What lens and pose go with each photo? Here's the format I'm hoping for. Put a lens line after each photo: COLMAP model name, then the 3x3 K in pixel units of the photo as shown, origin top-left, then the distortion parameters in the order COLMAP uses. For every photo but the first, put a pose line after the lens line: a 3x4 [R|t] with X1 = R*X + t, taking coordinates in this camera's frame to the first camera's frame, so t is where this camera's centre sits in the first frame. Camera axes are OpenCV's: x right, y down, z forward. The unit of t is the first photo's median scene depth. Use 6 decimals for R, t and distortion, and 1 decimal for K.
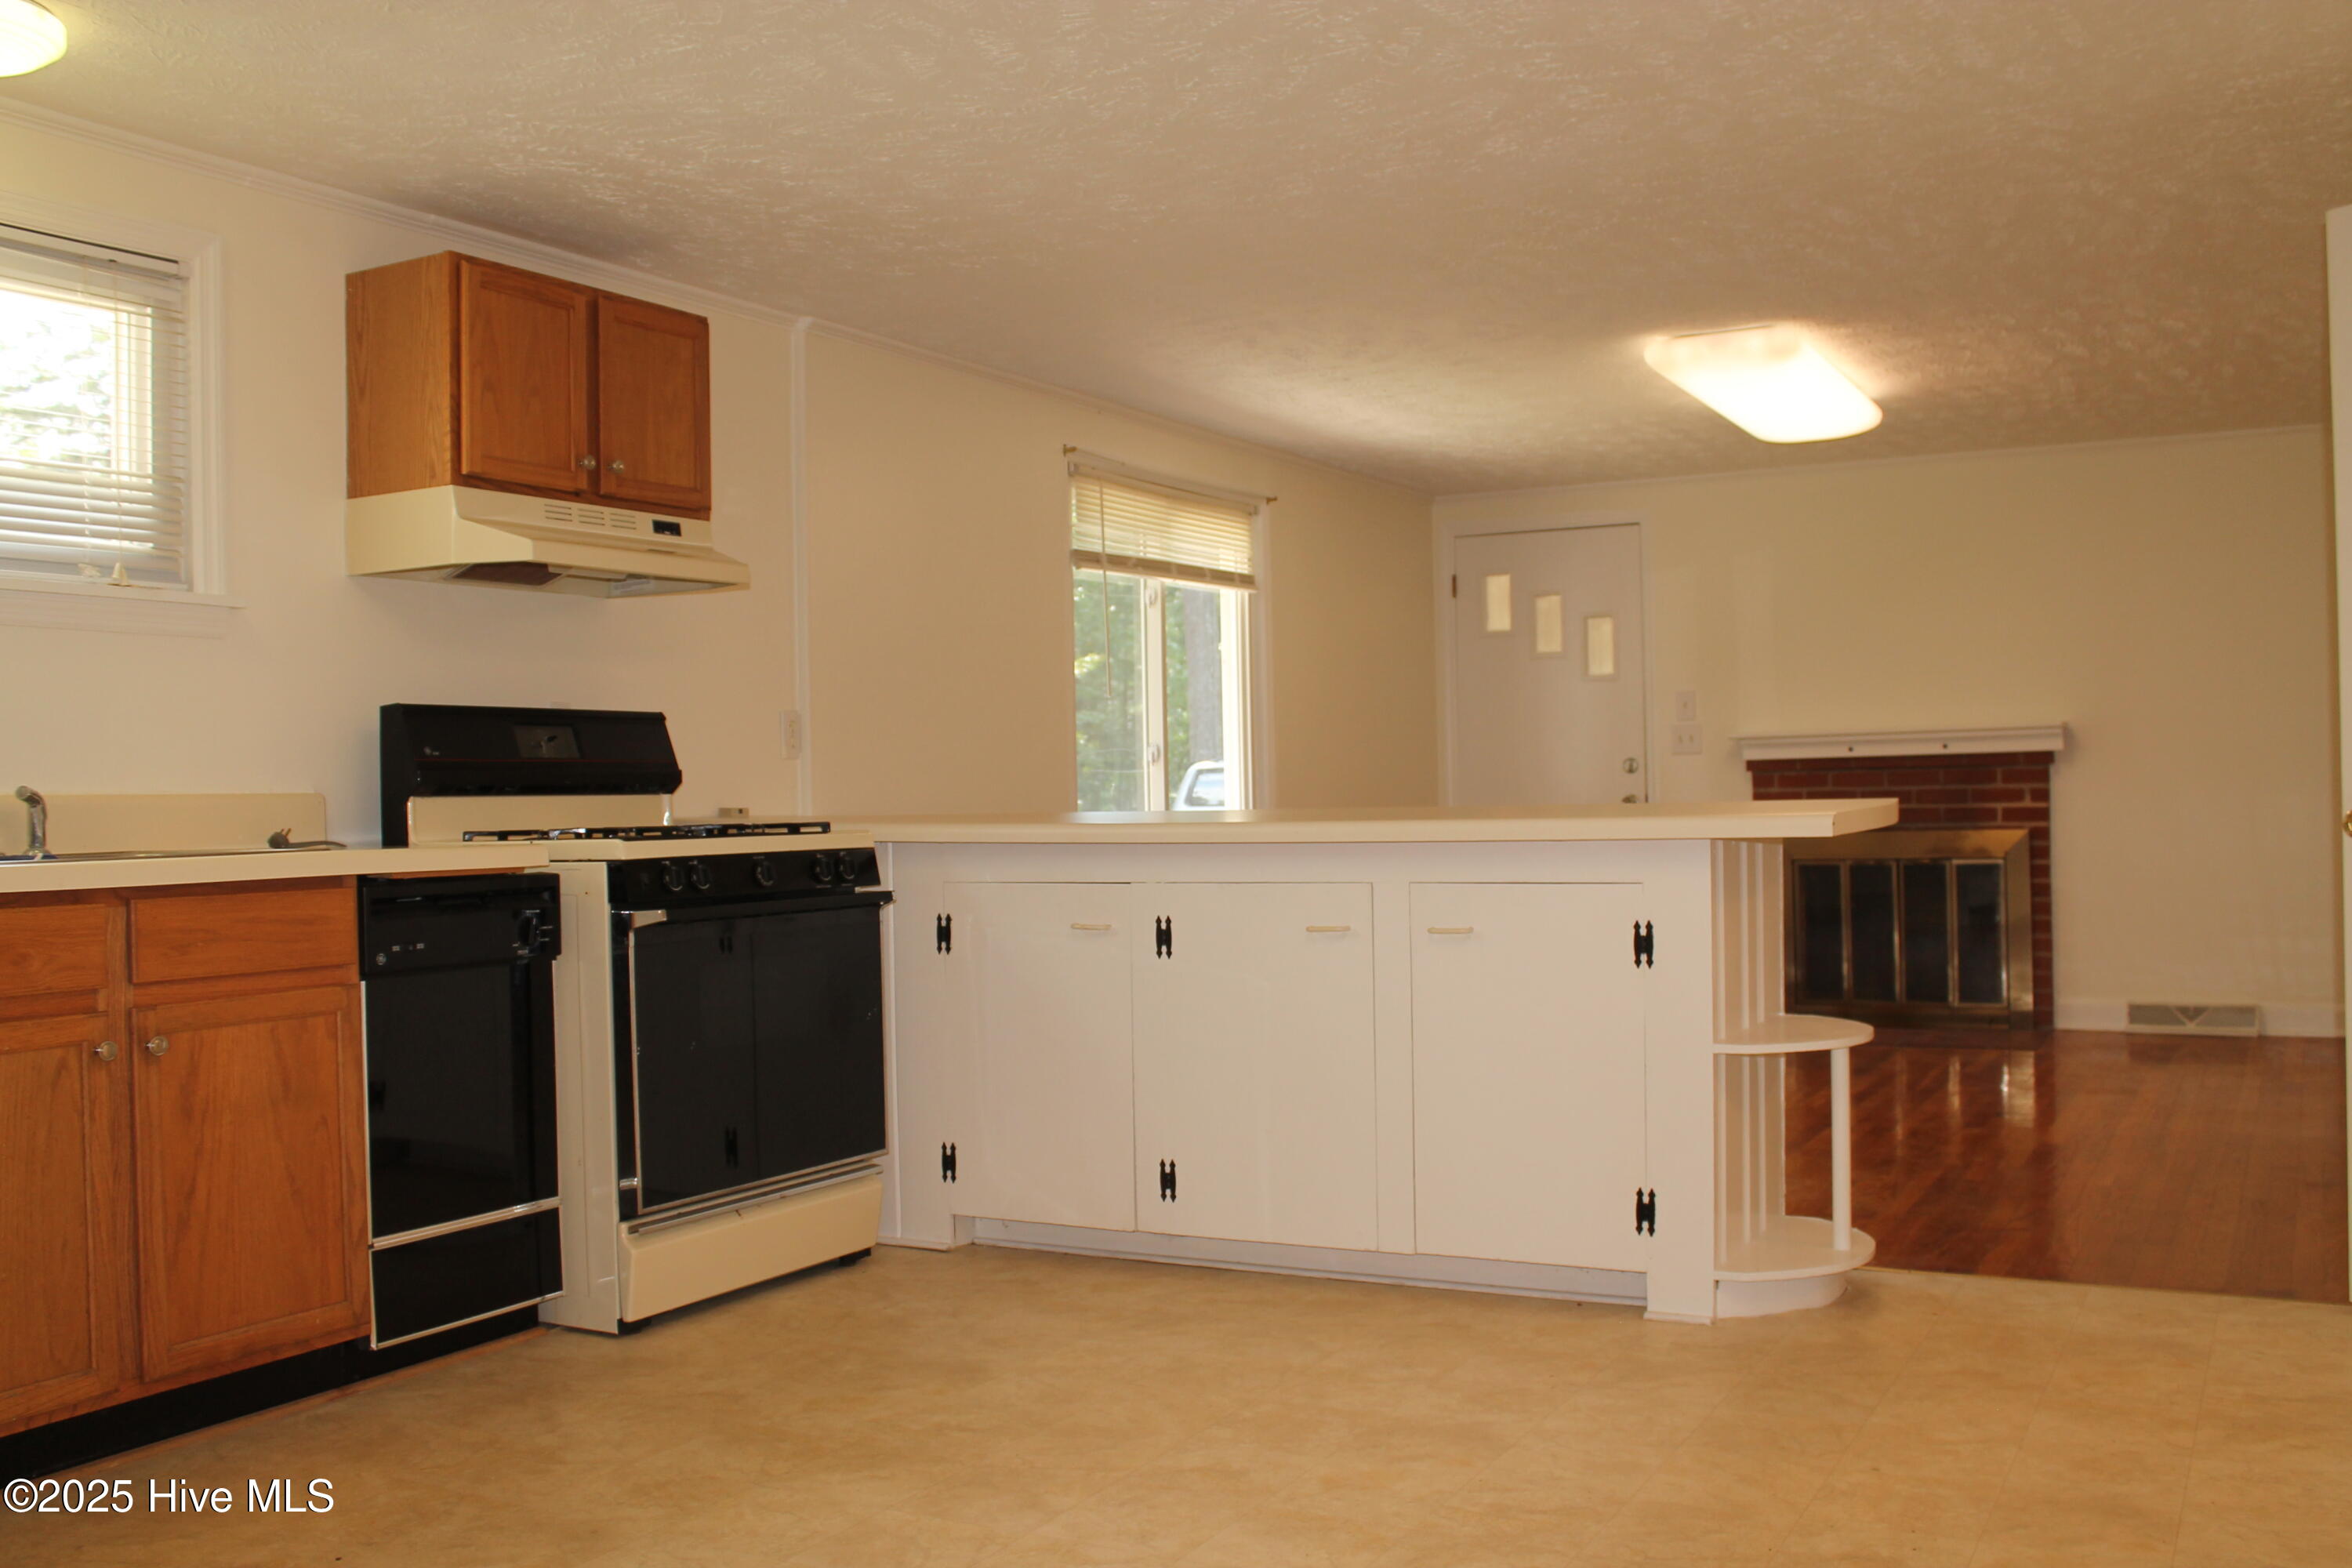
lens RADIAL K [[2134.1, 0, 1176.0], [0, 2134.1, 784.0], [0, 0, 1]] dist [-0.173905, 0.190094]
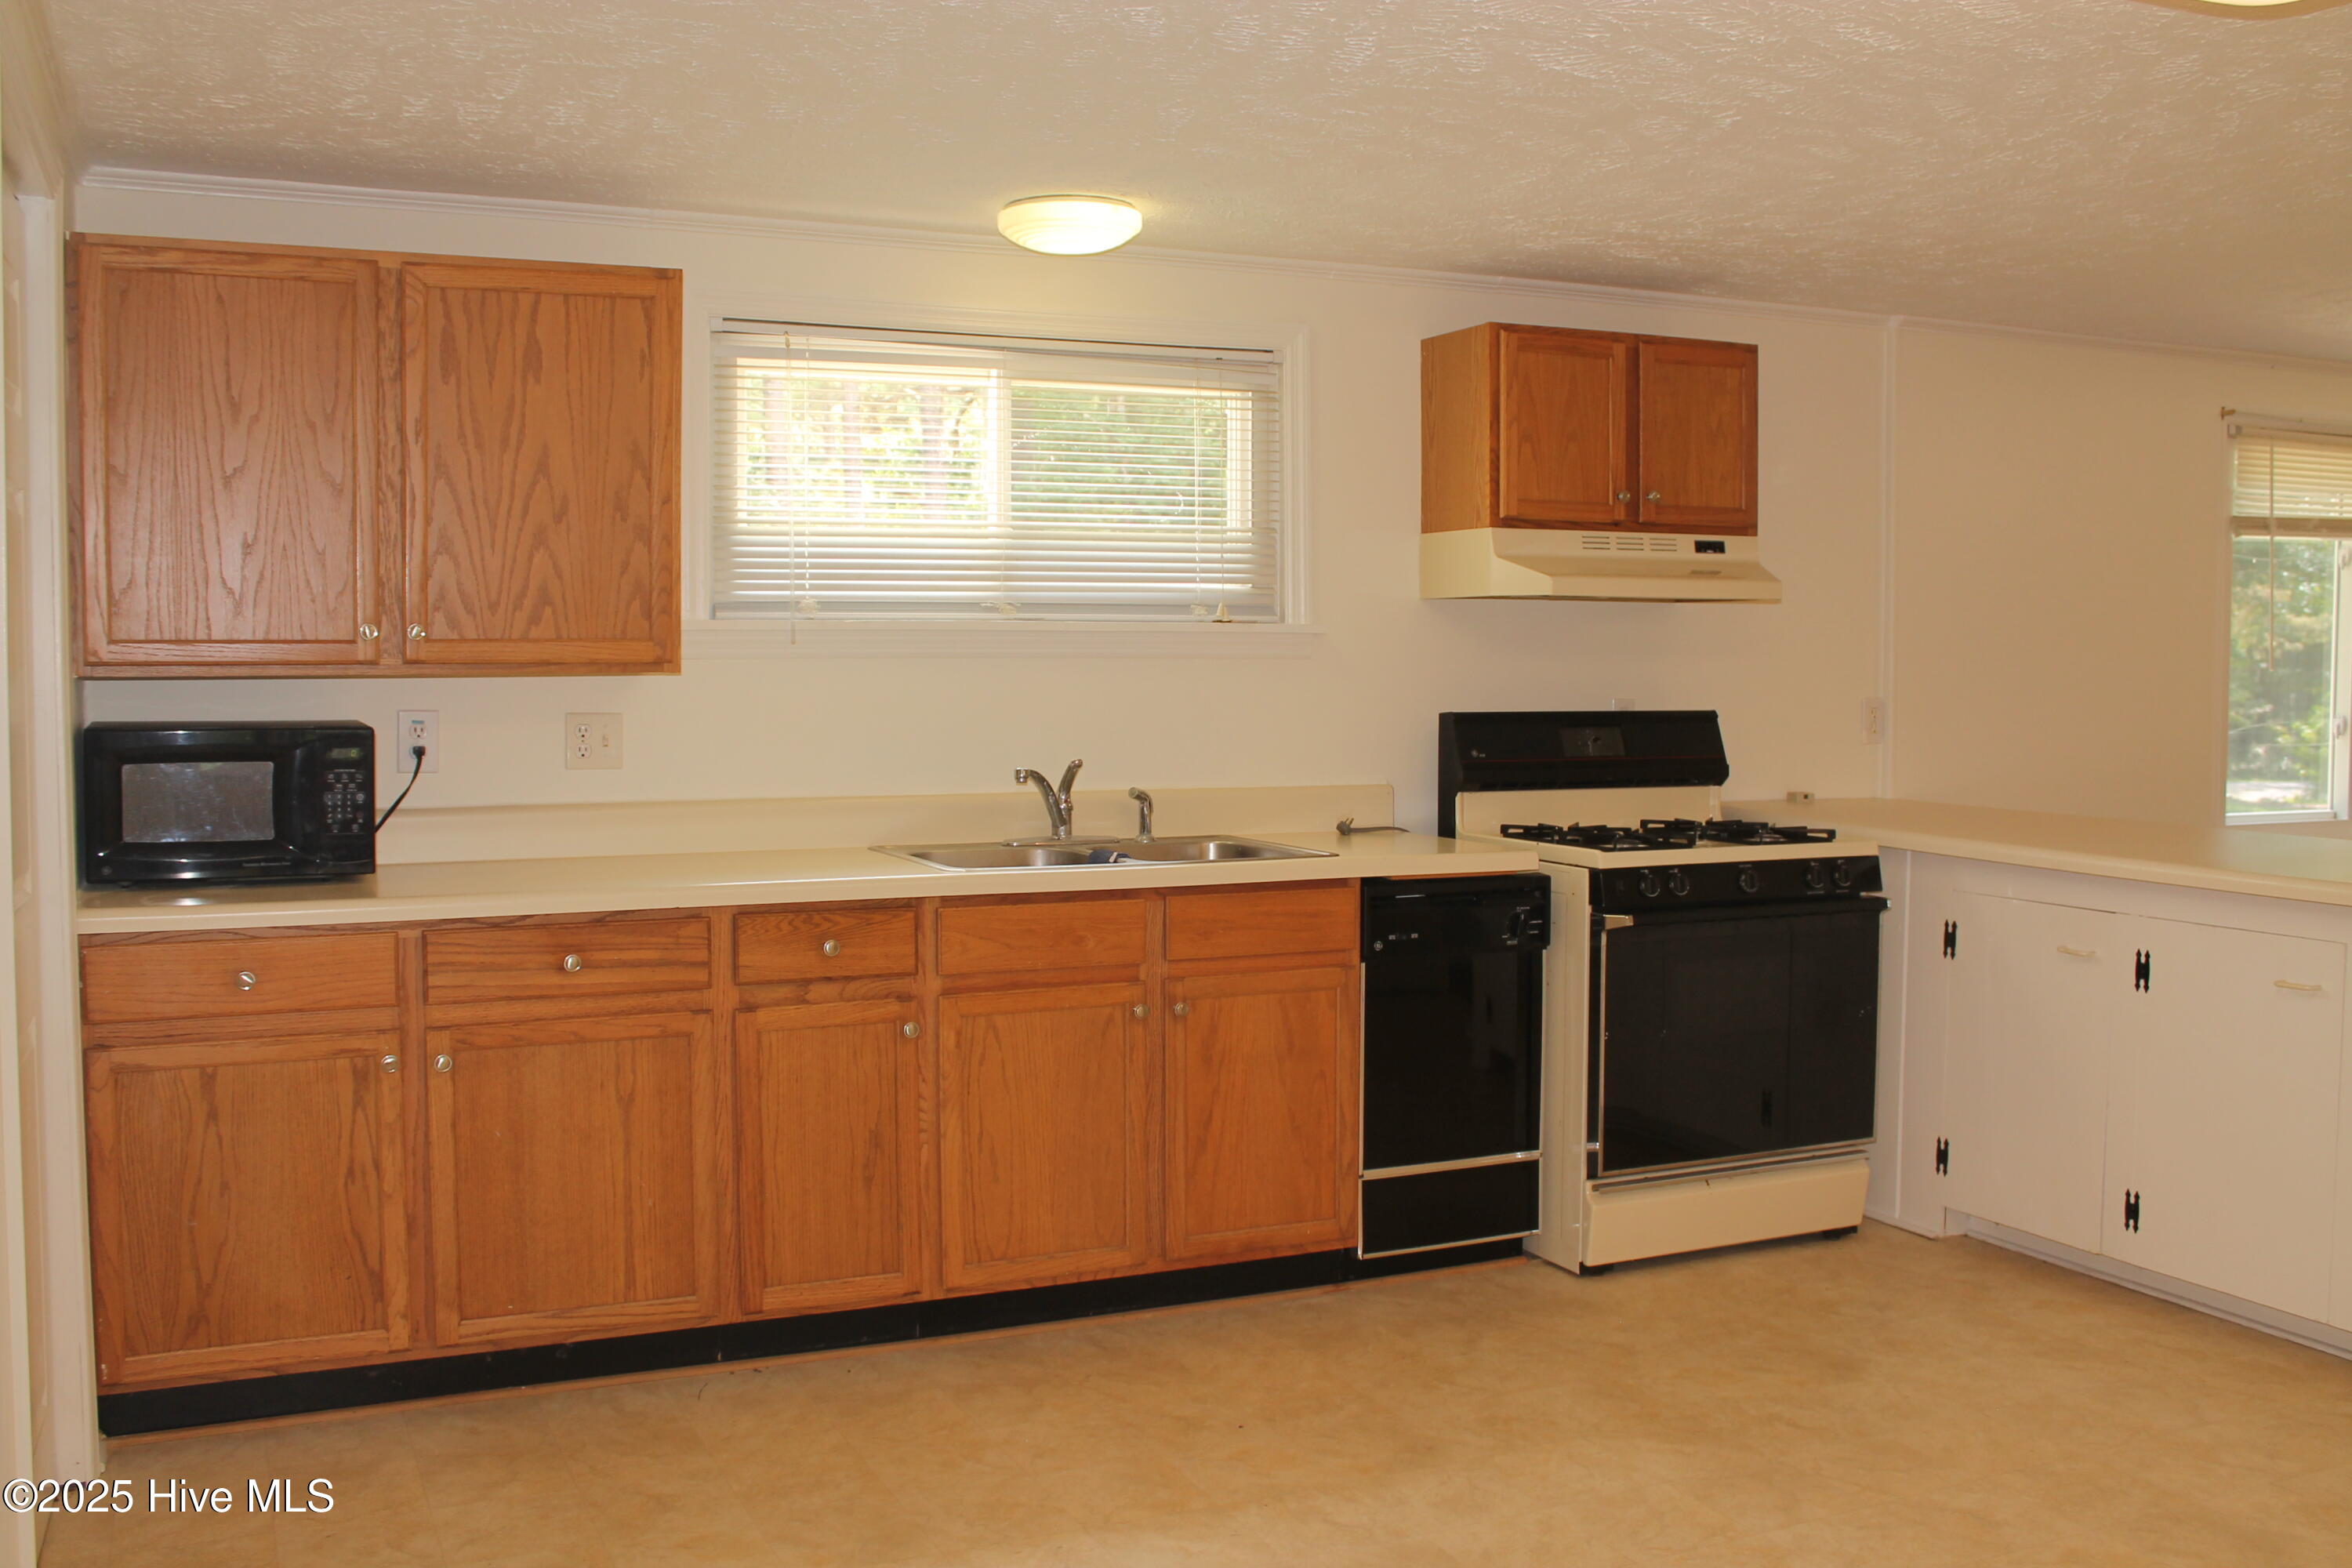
lens RADIAL K [[2134.1, 0, 1176.0], [0, 2134.1, 784.0], [0, 0, 1]] dist [-0.173905, 0.190094]
pose [[0.798430, 0.058531, -0.599236, 0.236190], [-0.016538, 0.997020, 0.075348, -0.091401], [0.601860, -0.050250, 0.797019, -0.048074]]
